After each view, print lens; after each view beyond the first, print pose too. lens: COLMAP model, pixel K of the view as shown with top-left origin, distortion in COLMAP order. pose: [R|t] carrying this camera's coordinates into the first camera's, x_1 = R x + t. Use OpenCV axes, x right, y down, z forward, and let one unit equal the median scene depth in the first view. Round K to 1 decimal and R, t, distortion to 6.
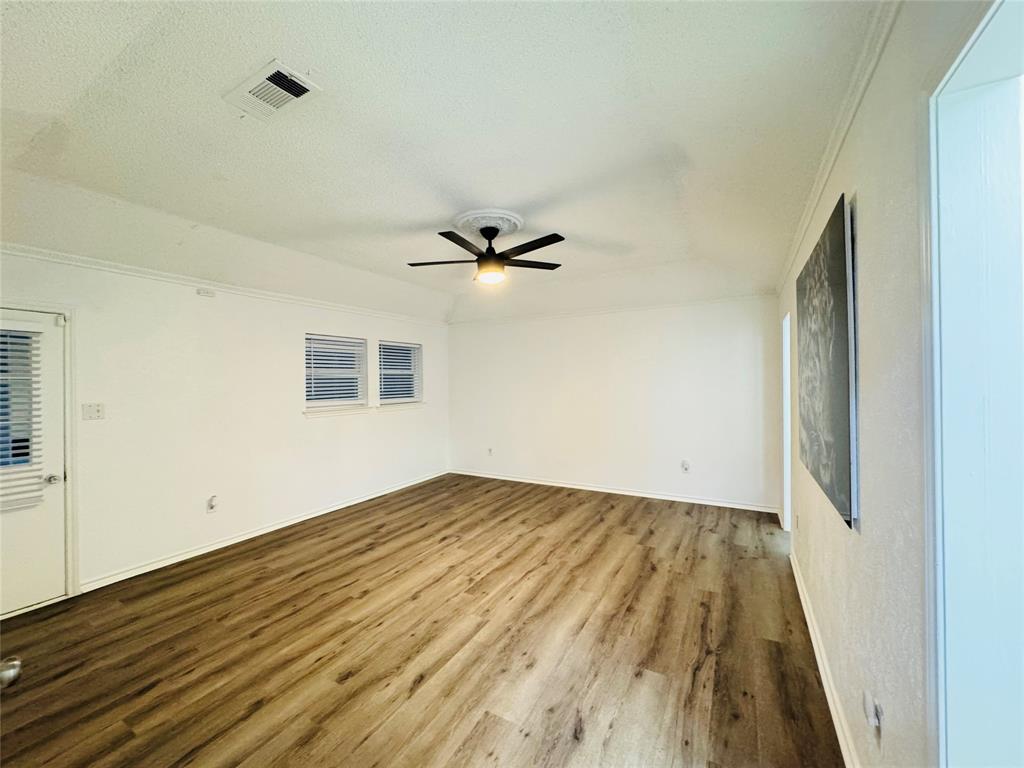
lens RADIAL K [[409.4, 0, 512.0], [0, 409.4, 384.0], [0, 0, 1]] dist [-0.003906, 0.000465]
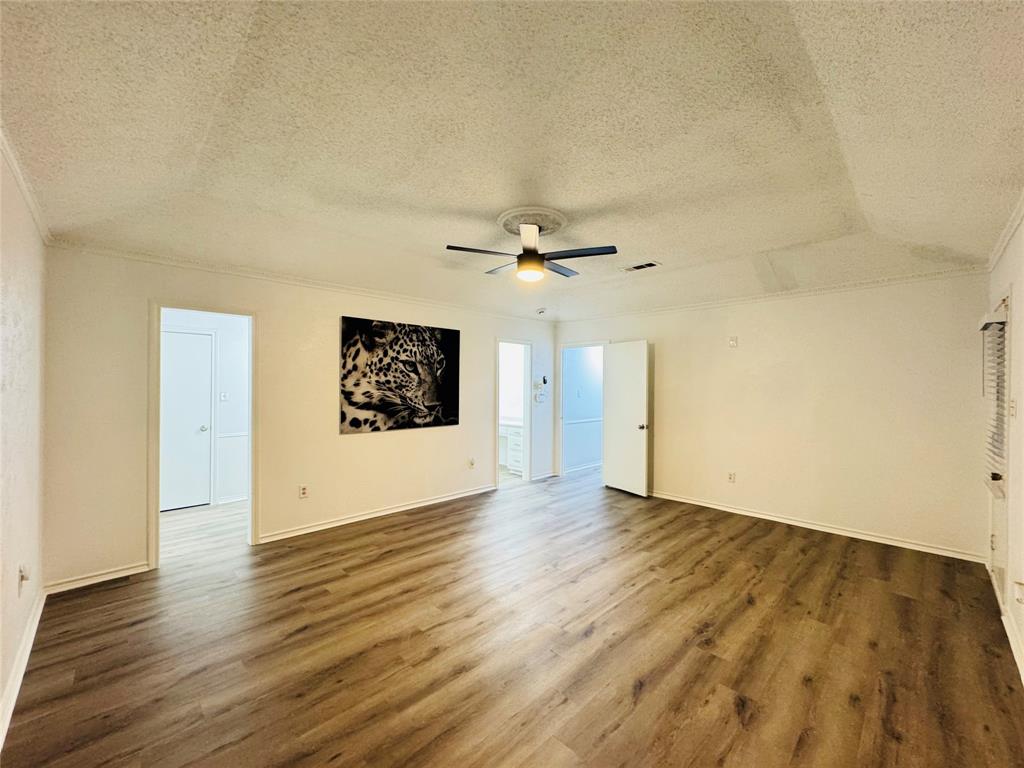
lens RADIAL K [[409.4, 0, 512.0], [0, 409.4, 384.0], [0, 0, 1]] dist [-0.003906, 0.000465]
pose [[-0.959388, 0.011269, 0.281865, -0.275971], [0.010134, 0.999934, -0.005486, 0.011286], [-0.281908, -0.002407, -0.959438, 1.903331]]
